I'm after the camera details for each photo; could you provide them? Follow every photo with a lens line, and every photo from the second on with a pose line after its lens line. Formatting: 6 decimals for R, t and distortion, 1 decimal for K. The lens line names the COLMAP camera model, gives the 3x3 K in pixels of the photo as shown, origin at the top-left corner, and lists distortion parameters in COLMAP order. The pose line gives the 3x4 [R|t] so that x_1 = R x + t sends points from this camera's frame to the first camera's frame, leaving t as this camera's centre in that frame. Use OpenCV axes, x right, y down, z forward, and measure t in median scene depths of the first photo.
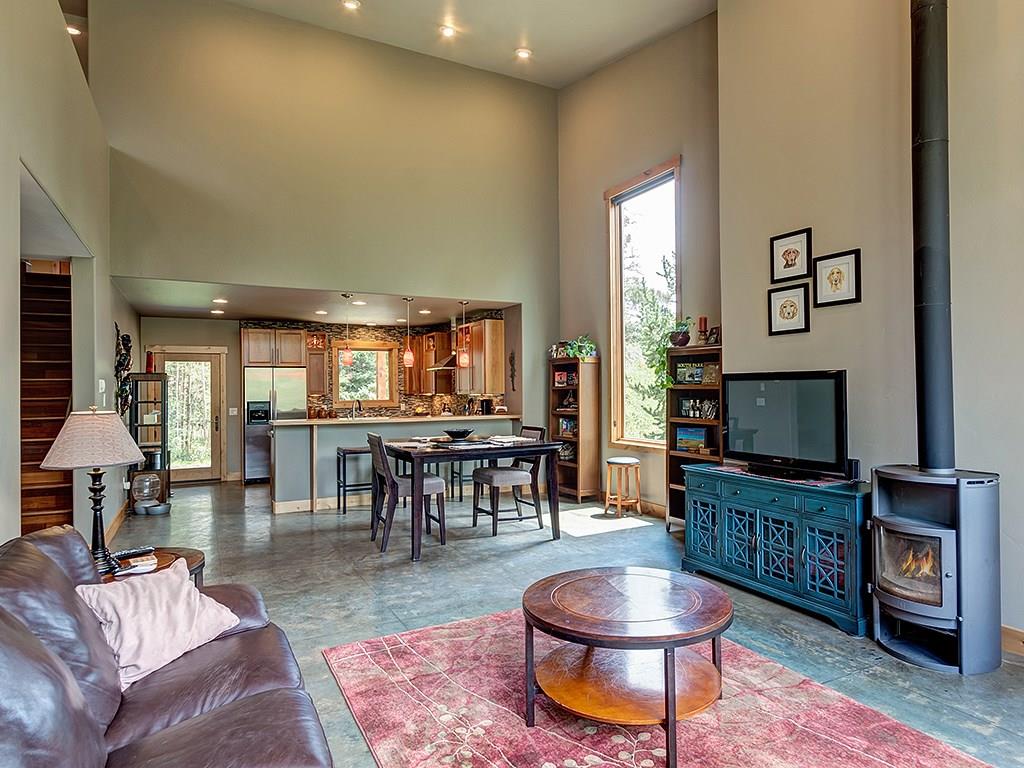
lens RADIAL K [[606.2, 0, 518.1], [0, 606.2, 383.6], [0, 0, 1]] dist [0.001319, 0.000377]
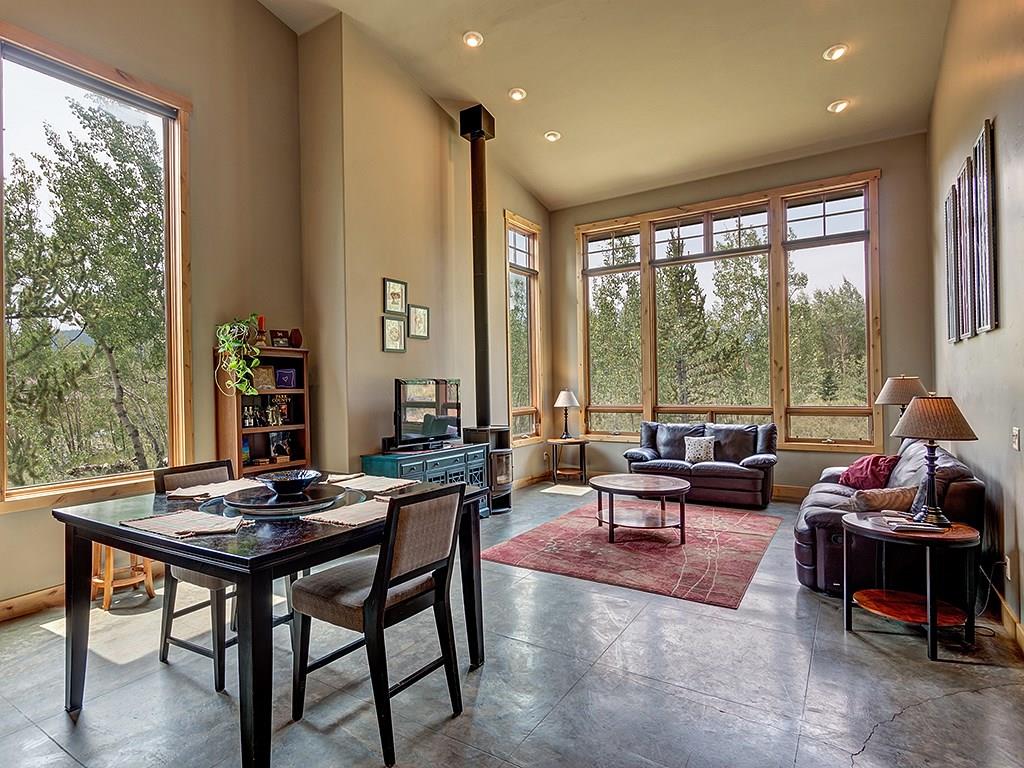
lens RADIAL K [[574.8, 0, 446.2], [0, 574.8, 384.3], [0, 0, 1]] dist [-0.000439, -0.000497]
pose [[-0.449325, 0.020394, 0.893136, -0.821959], [0.013696, 0.999779, -0.015939, 0.016760], [-0.893264, 0.005070, -0.449505, 1.551061]]
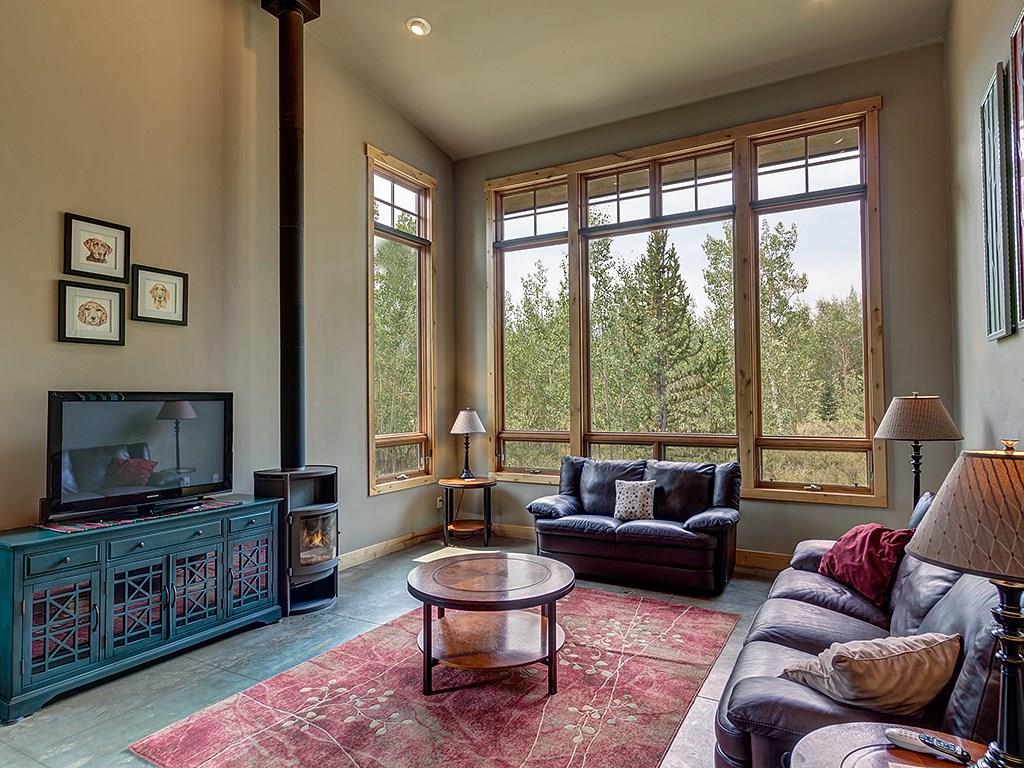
lens RADIAL K [[606.2, 0, 518.1], [0, 606.2, 383.6], [0, 0, 1]] dist [0.001319, 0.000377]
pose [[-0.541177, 0.035855, 0.840144, -0.551671], [0.006585, 0.999241, -0.038404, 0.005470], [-0.840883, -0.015251, -0.541002, 0.999109]]
